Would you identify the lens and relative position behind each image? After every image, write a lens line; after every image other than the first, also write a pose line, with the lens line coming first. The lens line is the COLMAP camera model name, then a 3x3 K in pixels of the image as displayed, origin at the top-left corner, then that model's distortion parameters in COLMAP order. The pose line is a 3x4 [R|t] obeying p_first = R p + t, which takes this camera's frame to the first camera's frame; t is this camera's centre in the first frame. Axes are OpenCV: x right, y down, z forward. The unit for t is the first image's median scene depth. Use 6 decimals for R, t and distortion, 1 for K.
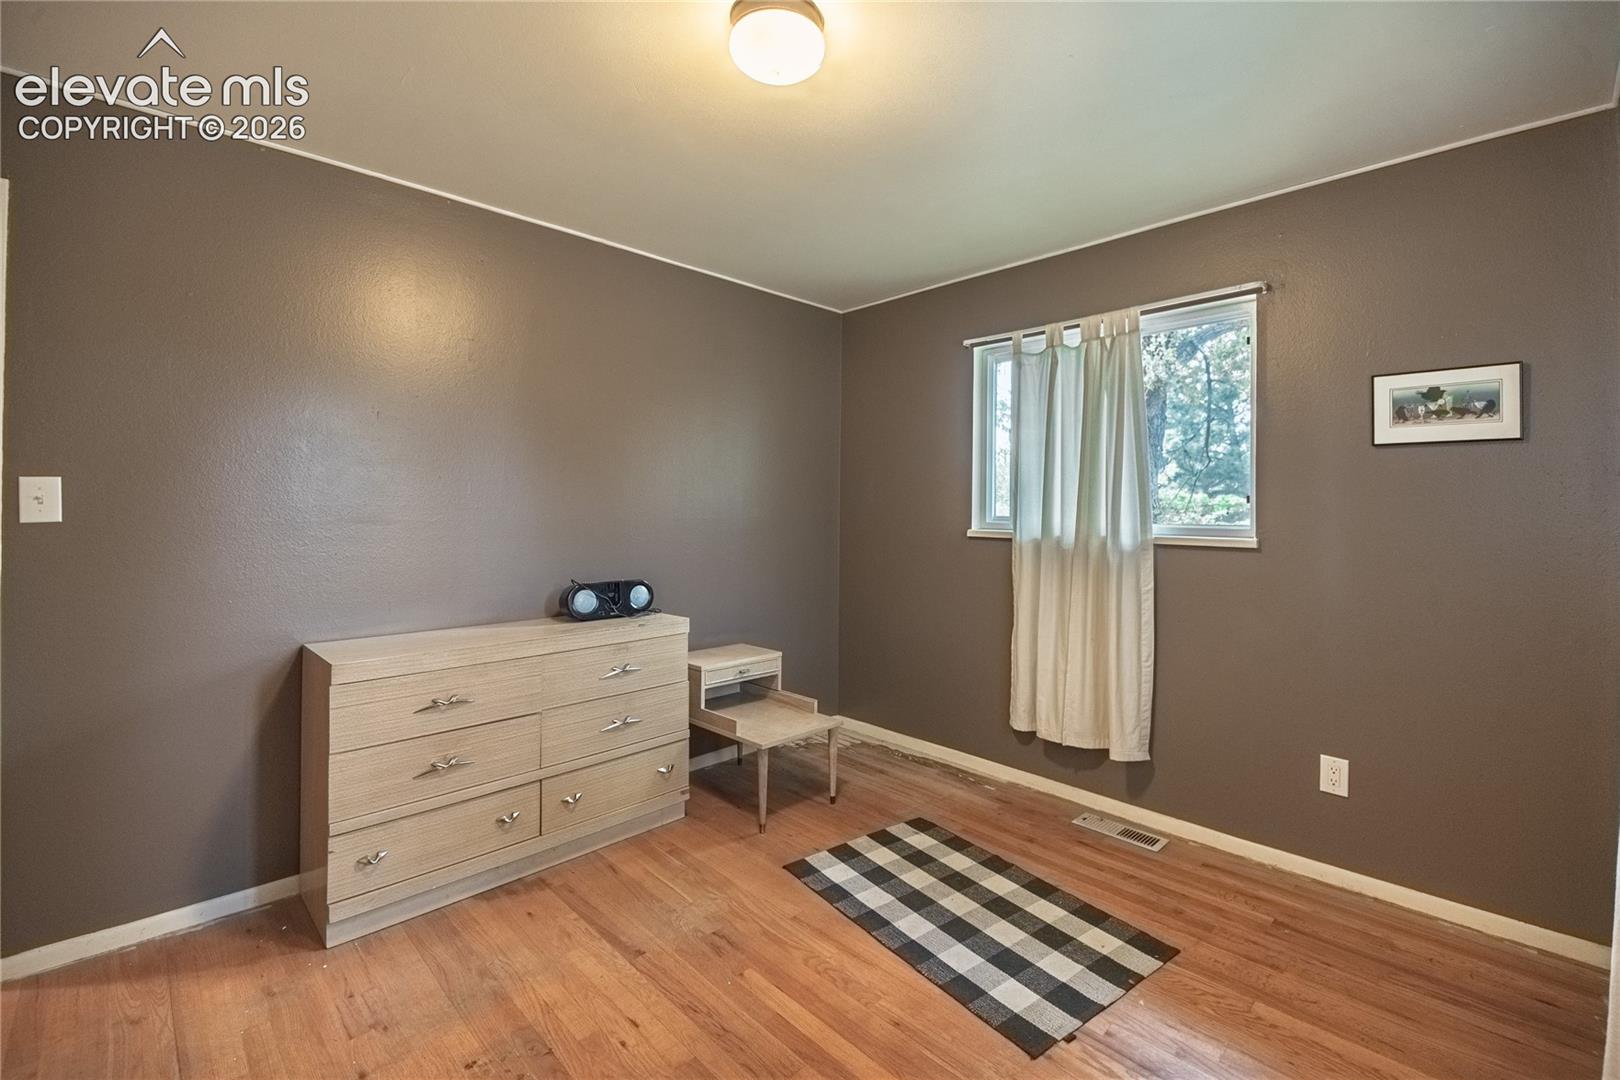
lens RADIAL K [[690.6, 0, 841.3], [0, 690.6, 495.7], [0, 0, 1]] dist [0.021571, -0.020509]
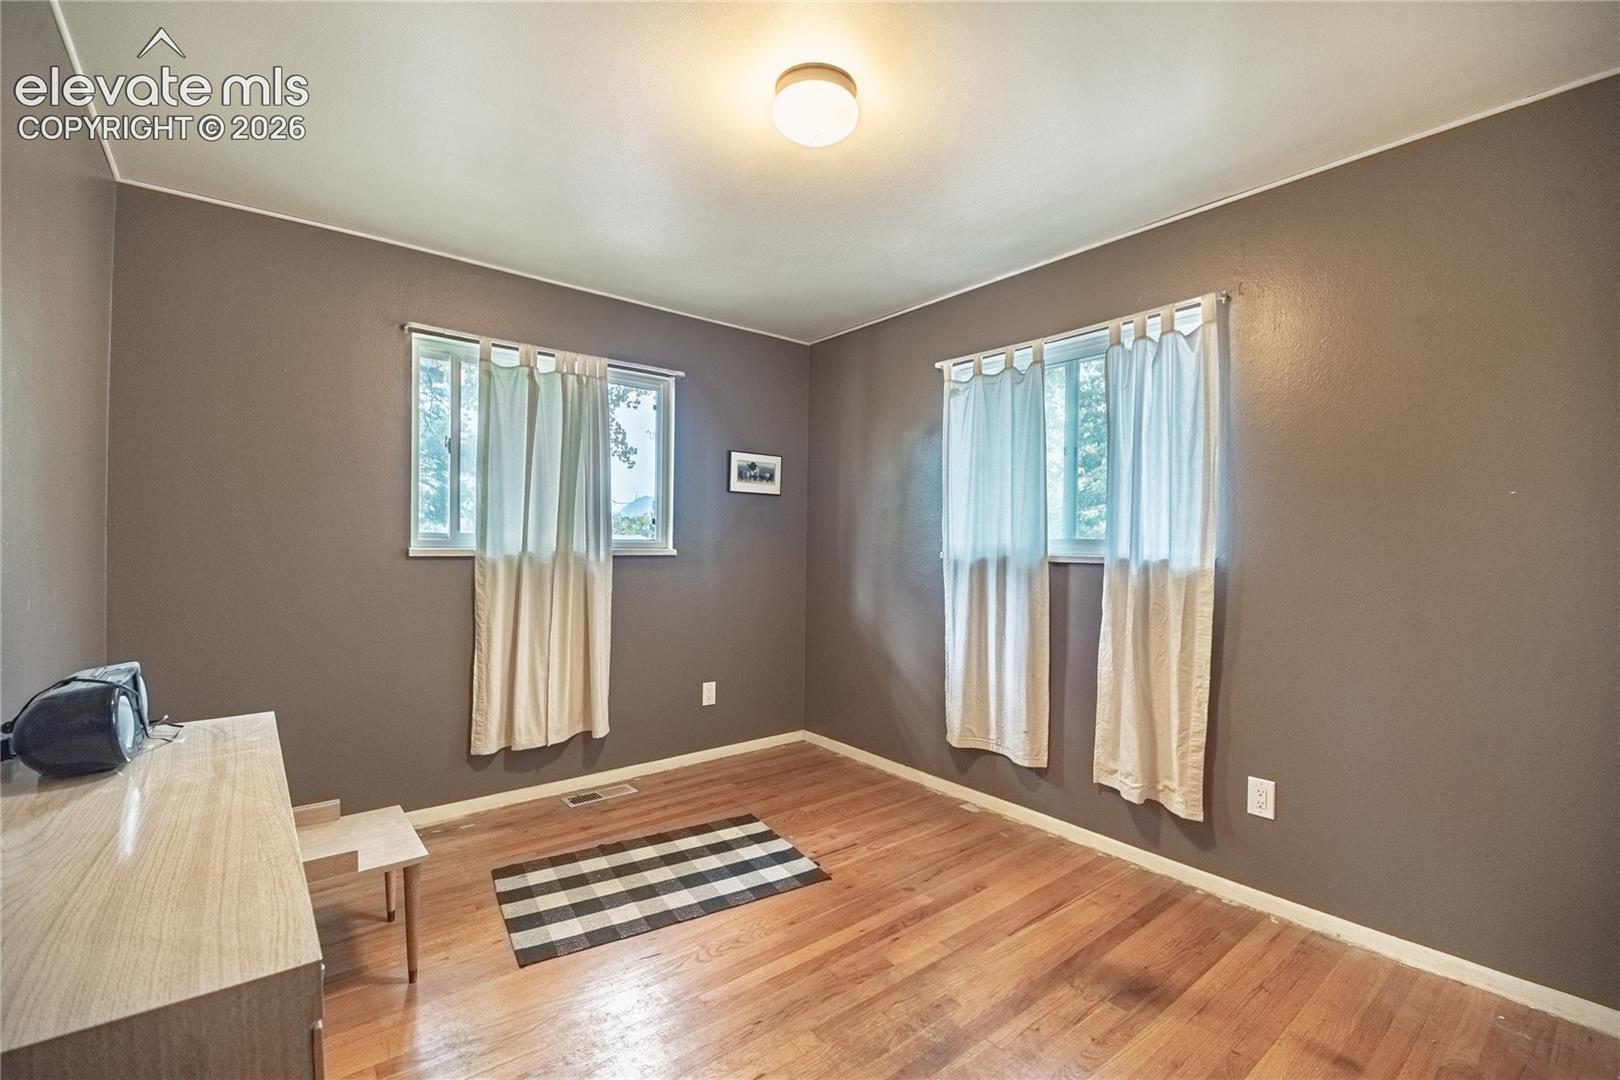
lens RADIAL K [[682.1, 0, 810.0], [0, 682.1, 540.0], [0, 0, 1]] dist [0.000498, -0.000015]
pose [[0.107451, -0.006767, 0.994187, -0.844196], [-0.030838, 0.999473, 0.010136, 0.021829], [-0.993732, -0.031748, 0.107185, 0.608768]]
